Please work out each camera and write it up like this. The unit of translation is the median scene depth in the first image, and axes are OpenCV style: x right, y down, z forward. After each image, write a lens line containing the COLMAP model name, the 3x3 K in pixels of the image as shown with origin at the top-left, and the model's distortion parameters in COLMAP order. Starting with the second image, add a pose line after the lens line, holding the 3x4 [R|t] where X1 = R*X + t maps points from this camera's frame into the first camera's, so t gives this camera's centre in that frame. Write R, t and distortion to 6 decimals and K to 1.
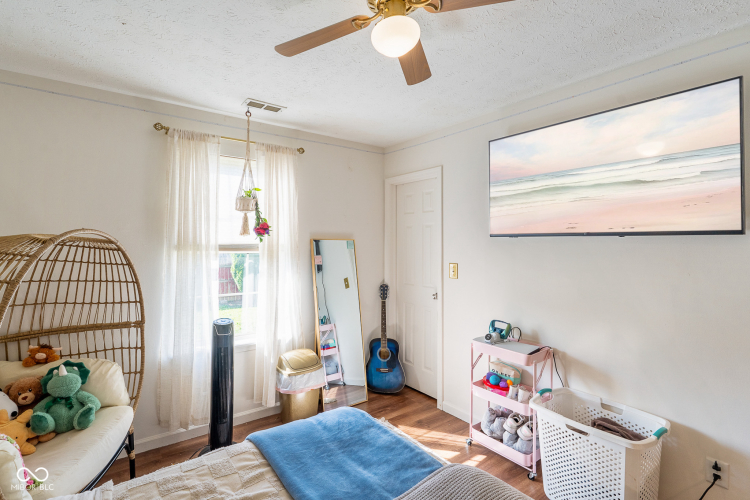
lens RADIAL K [[355.5, 0, 373.6], [0, 355.5, 245.5], [0, 0, 1]] dist [0.018100, 0.000099]
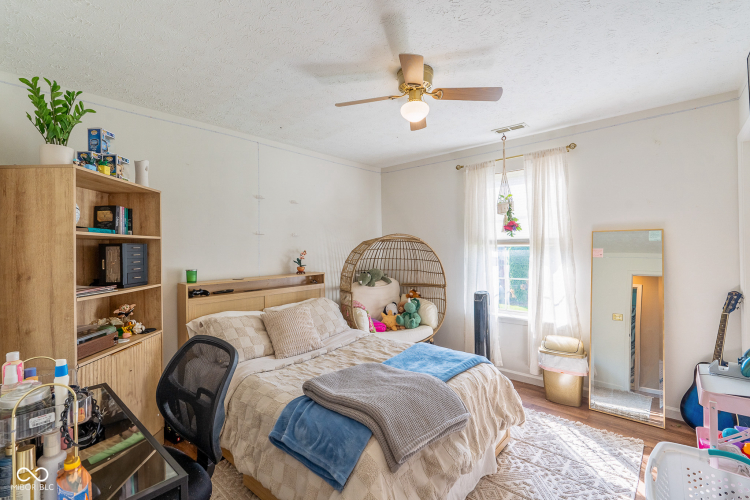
lens RADIAL K [[355.5, 0, 372.9], [0, 355.5, 251.5], [0, 0, 1]] dist [0.018100, 0.000099]
pose [[0.211753, 0.013062, -0.977236, 0.829559], [0.014597, 0.999757, 0.016526, 0.014361], [0.977214, -0.017764, 0.211511, 0.258555]]
